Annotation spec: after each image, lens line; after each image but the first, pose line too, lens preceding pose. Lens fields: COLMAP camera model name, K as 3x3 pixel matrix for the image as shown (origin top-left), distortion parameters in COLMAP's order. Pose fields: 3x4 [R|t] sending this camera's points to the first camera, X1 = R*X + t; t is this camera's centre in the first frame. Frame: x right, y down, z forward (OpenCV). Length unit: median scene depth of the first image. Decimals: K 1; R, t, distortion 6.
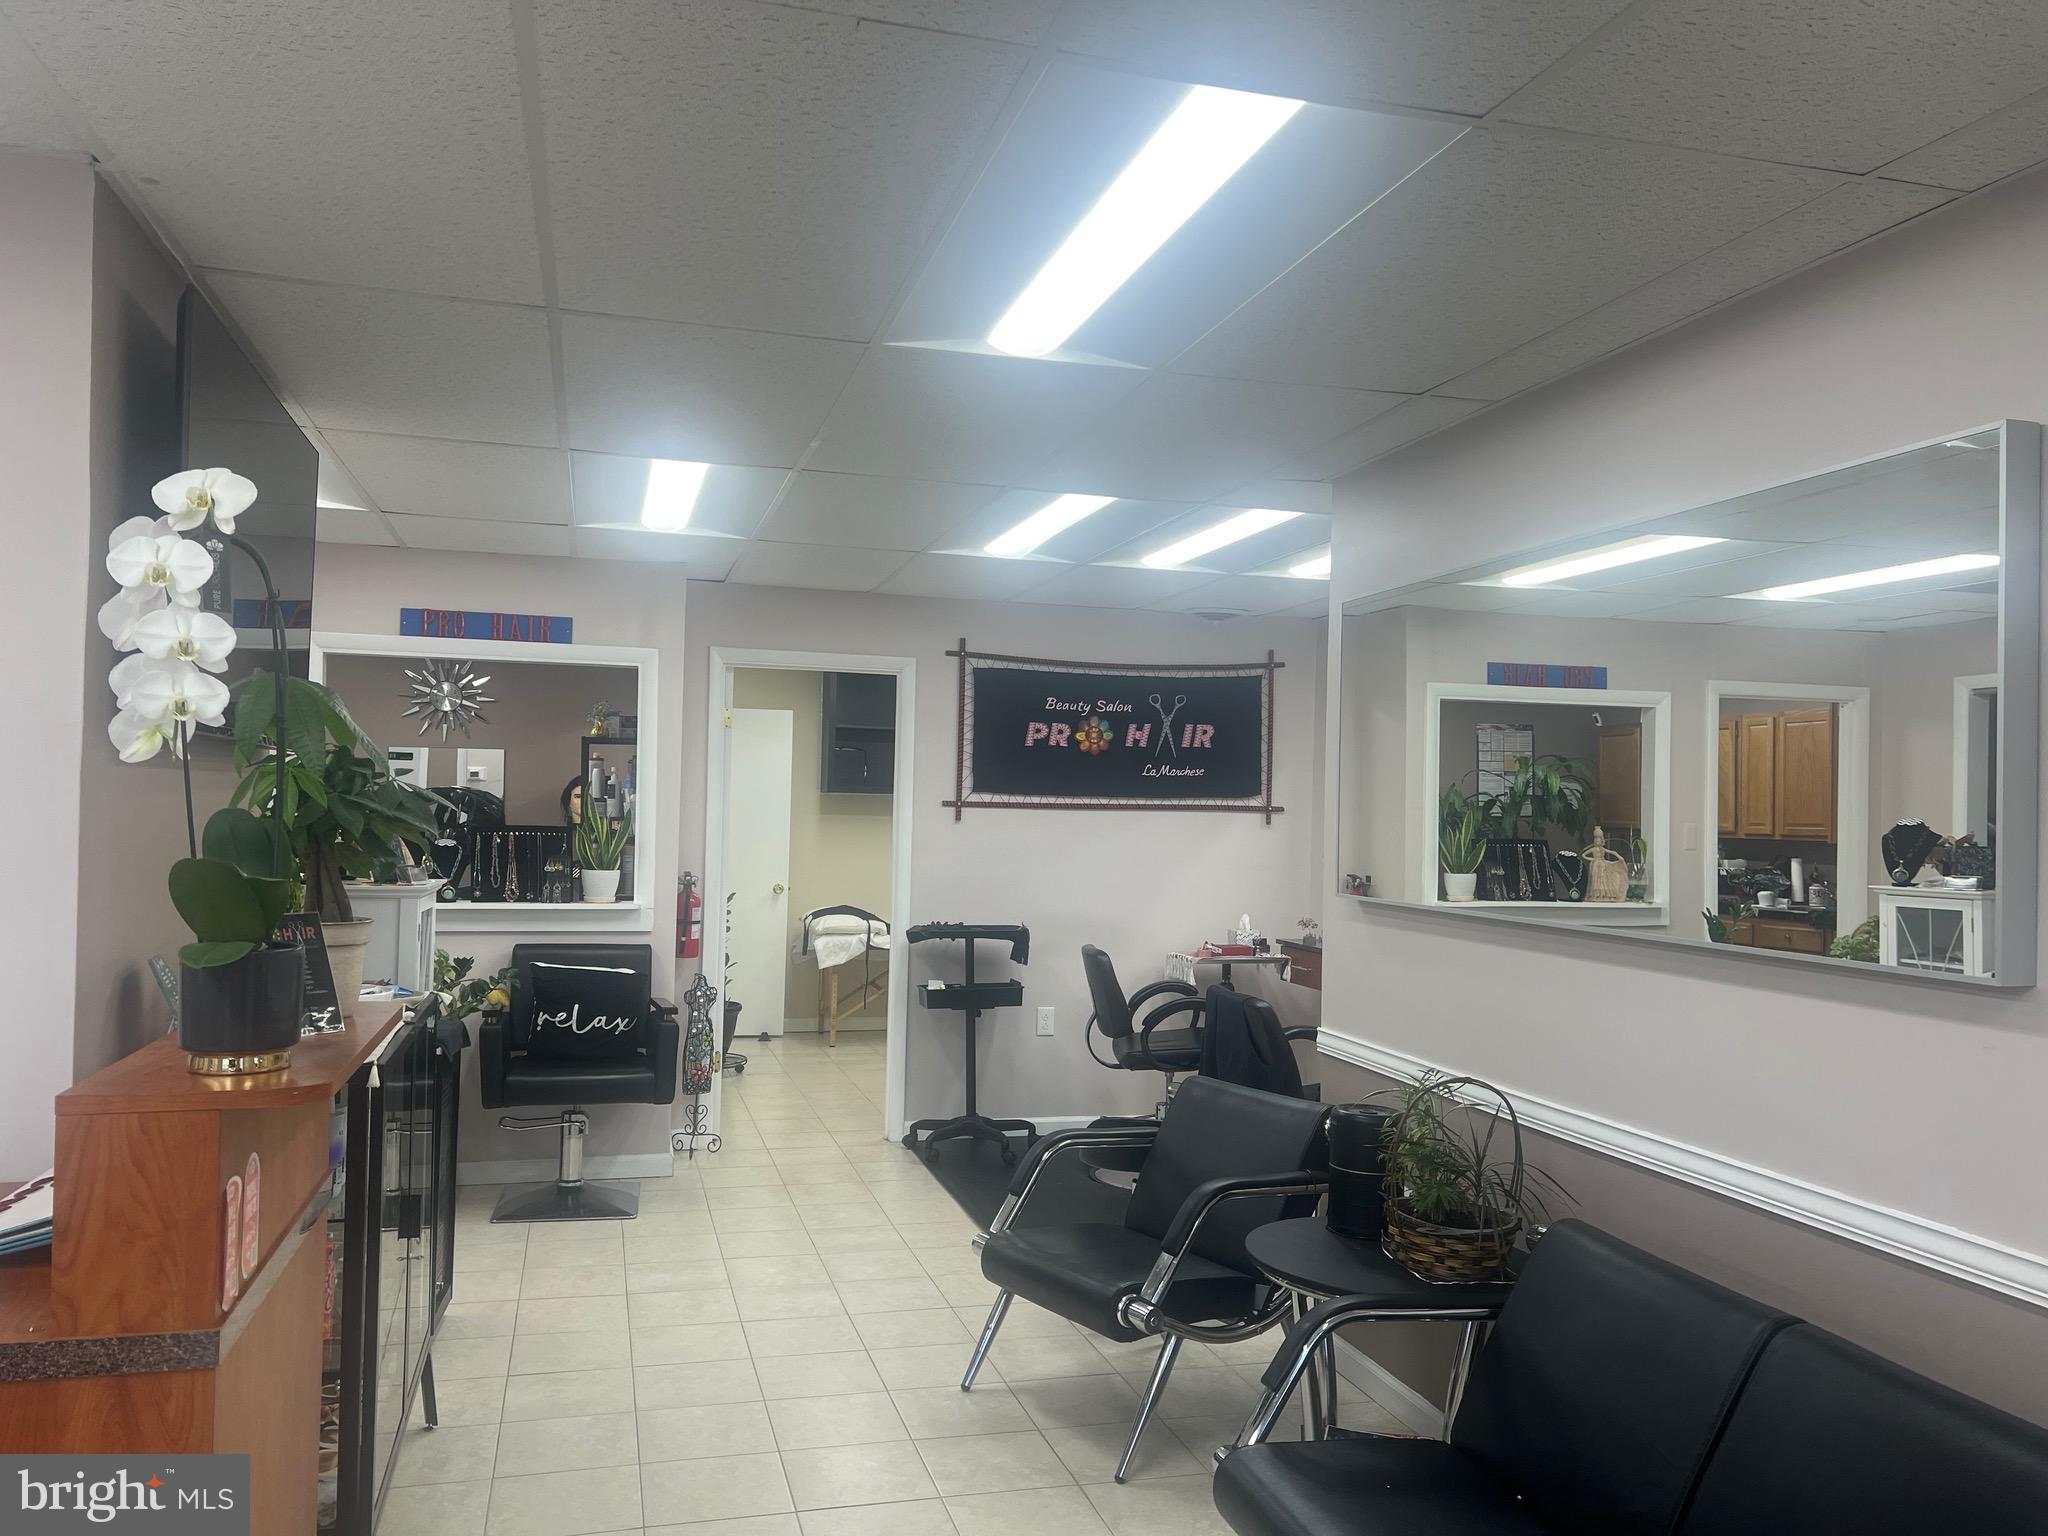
lens RADIAL K [[1519.9, 0, 1015.9], [0, 1519.9, 771.7], [0, 0, 1]] dist [0.065105, -0.077838]
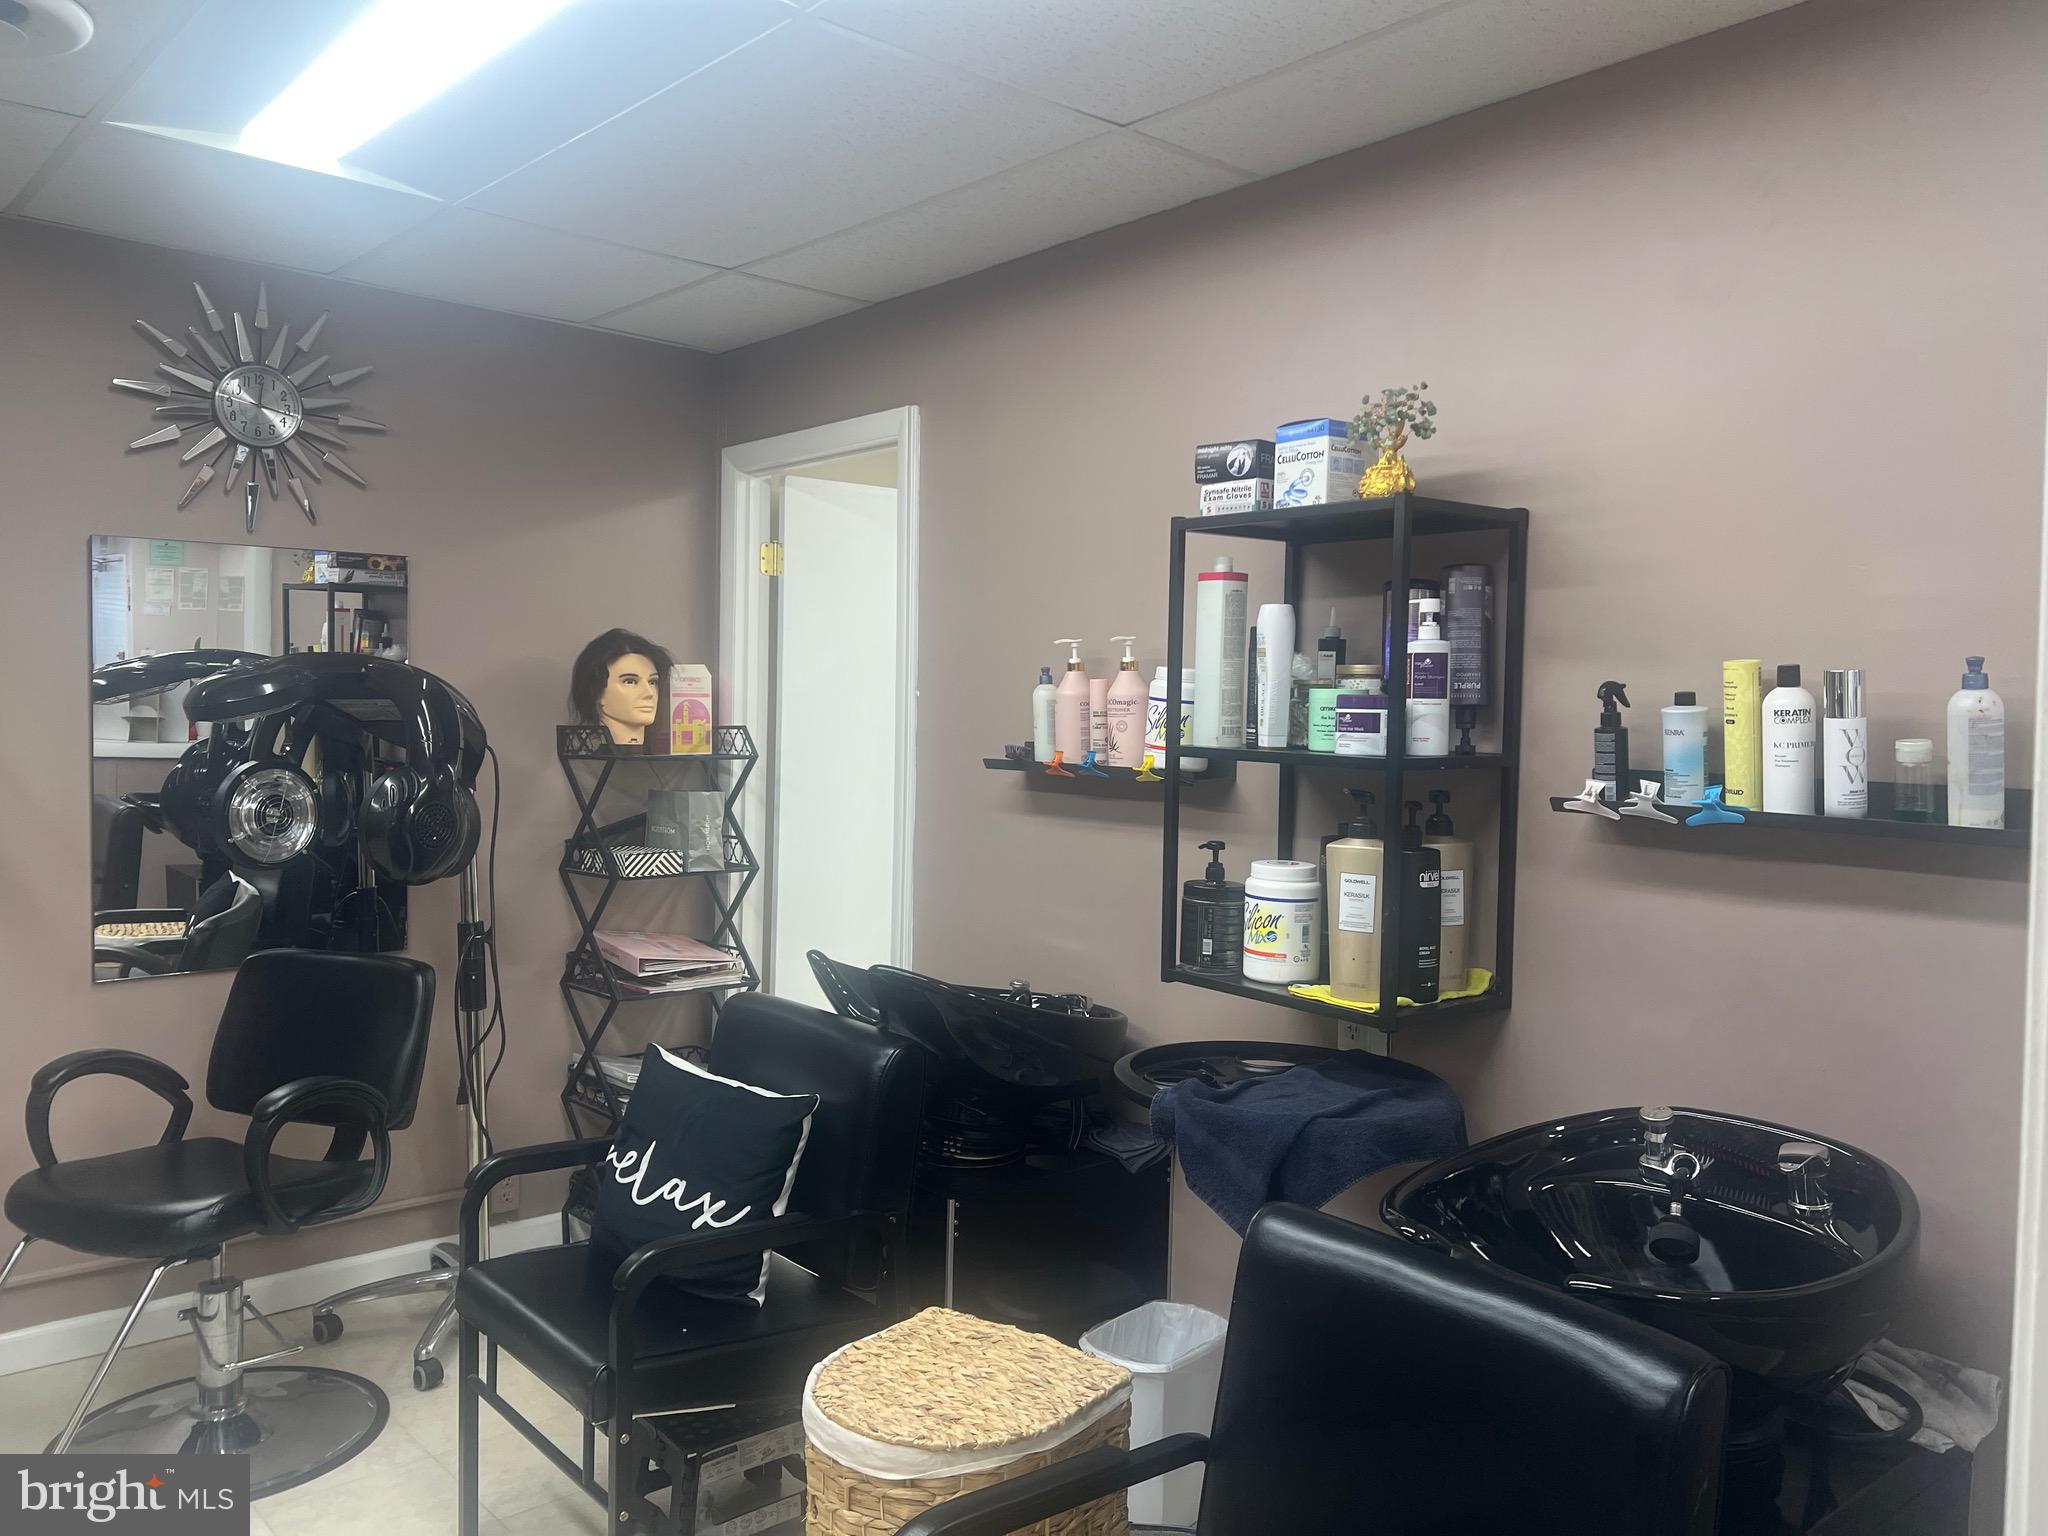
lens RADIAL K [[1519.9, 0, 1039.6], [0, 1519.9, 764.0], [0, 0, 1]] dist [0.065105, -0.077838]
pose [[0.897376, -0.021573, 0.440738, -0.536938], [-0.011402, 0.997337, 0.072033, 0.012116], [-0.441119, -0.069666, 0.894741, 0.840858]]
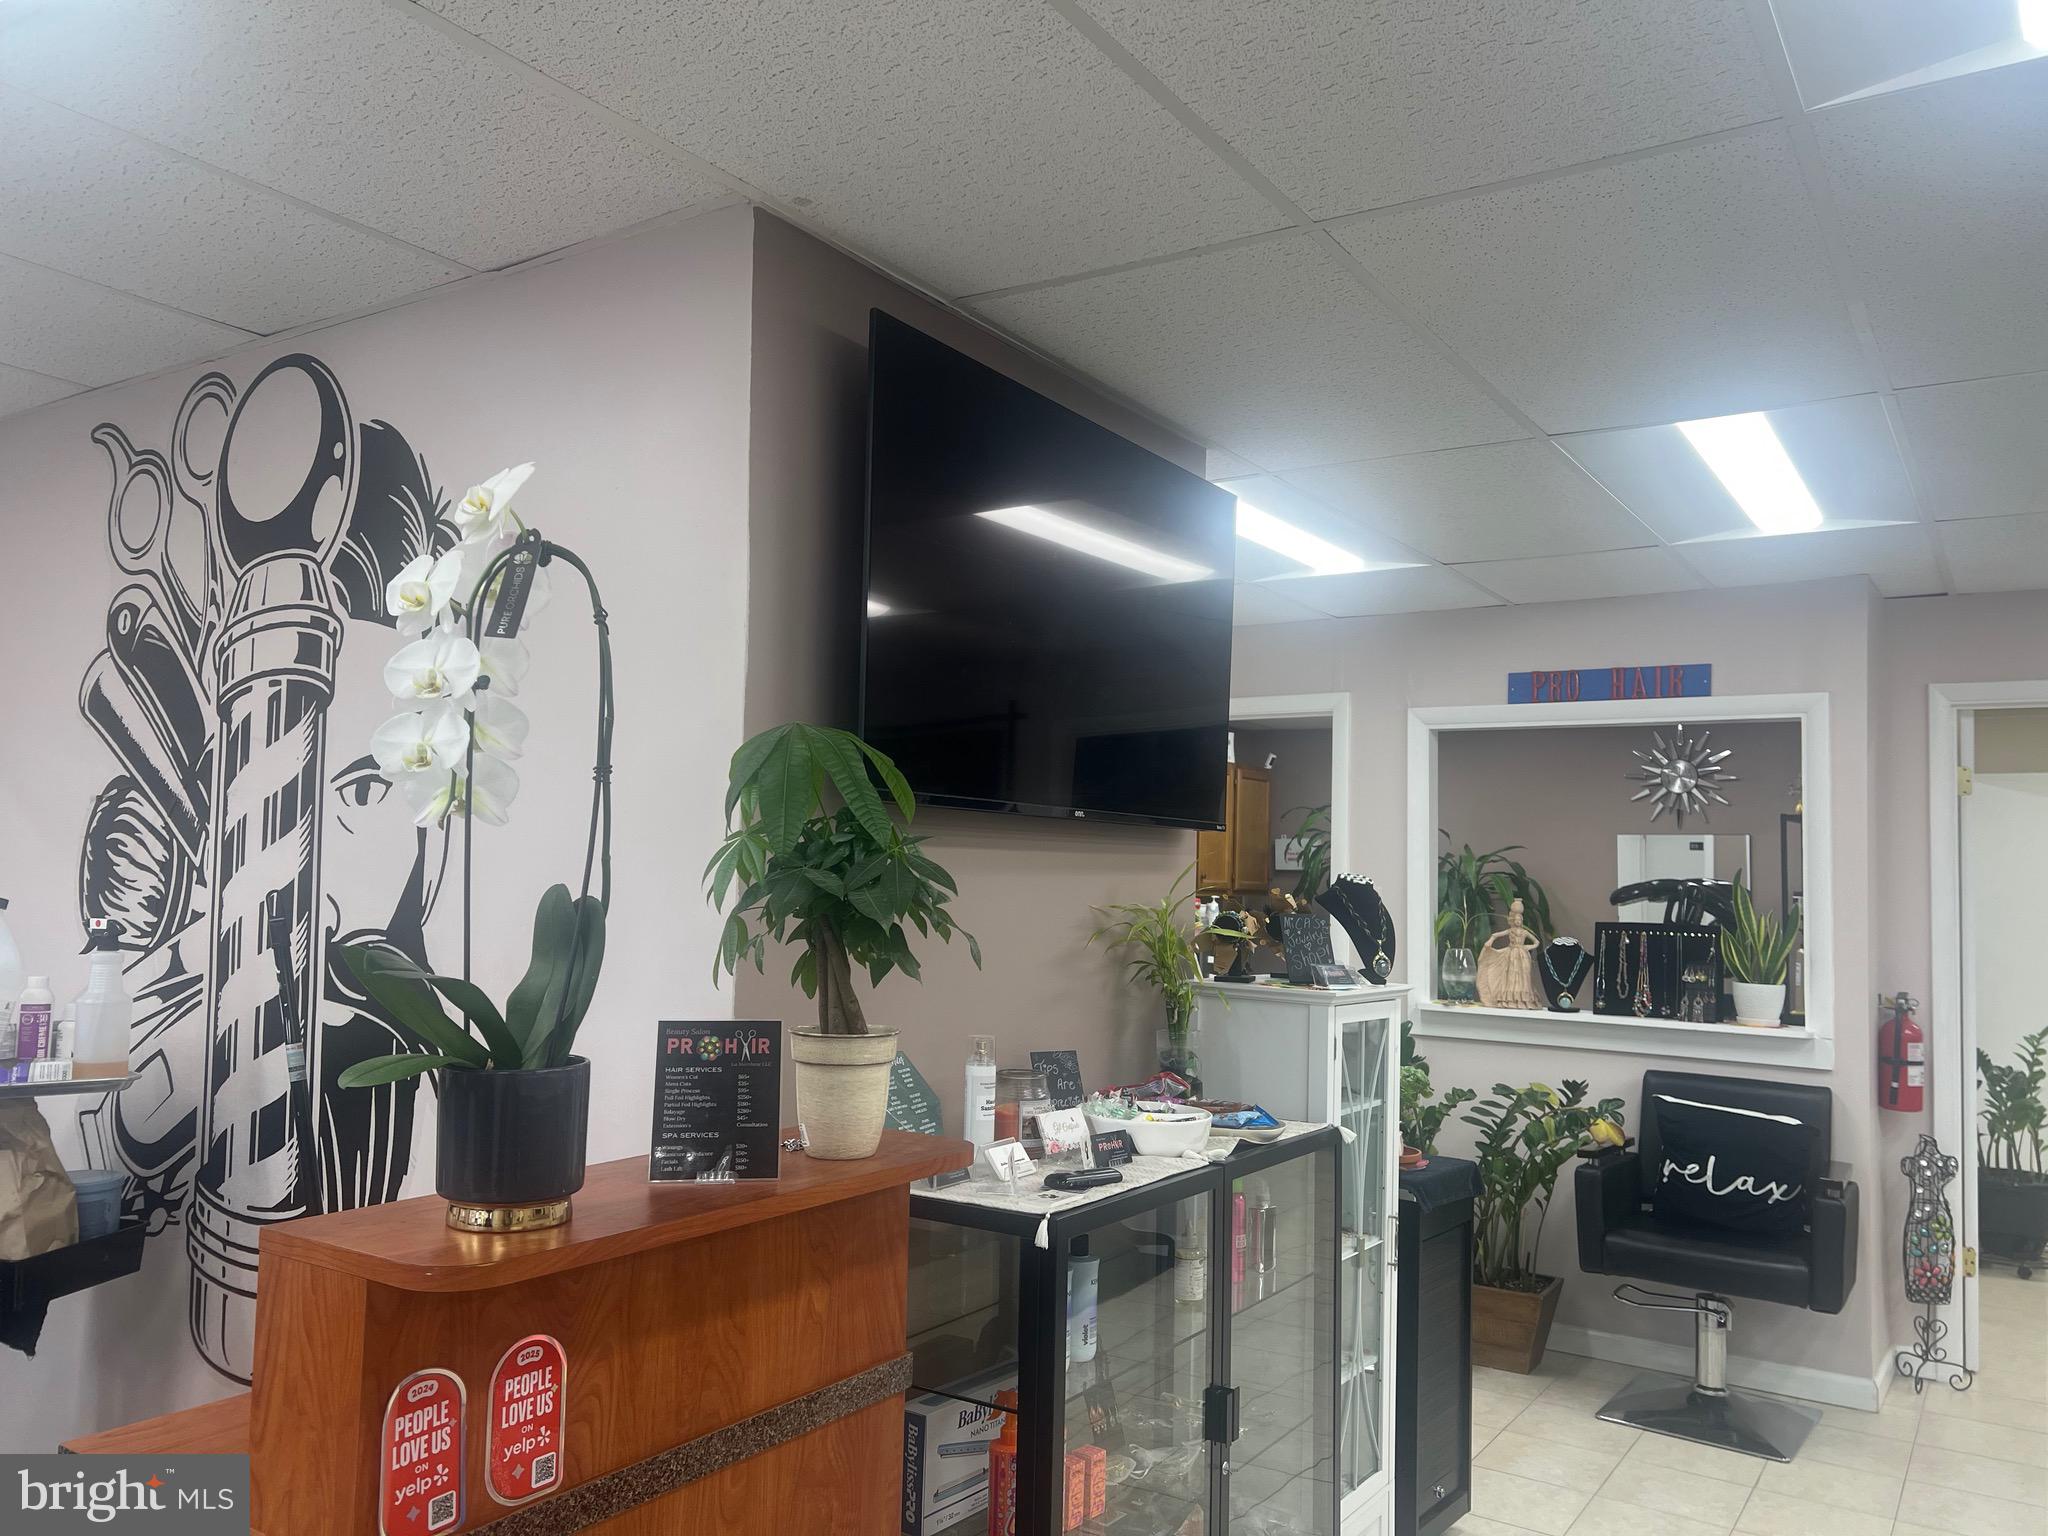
lens RADIAL K [[1519.9, 0, 1021.8], [0, 1519.9, 784.1], [0, 0, 1]] dist [0.065105, -0.077838]
pose [[0.656044, -0.045809, -0.753331, 0.068905], [0.005014, 0.998399, -0.056345, 0.005028], [0.754706, 0.033187, 0.655223, 0.189628]]
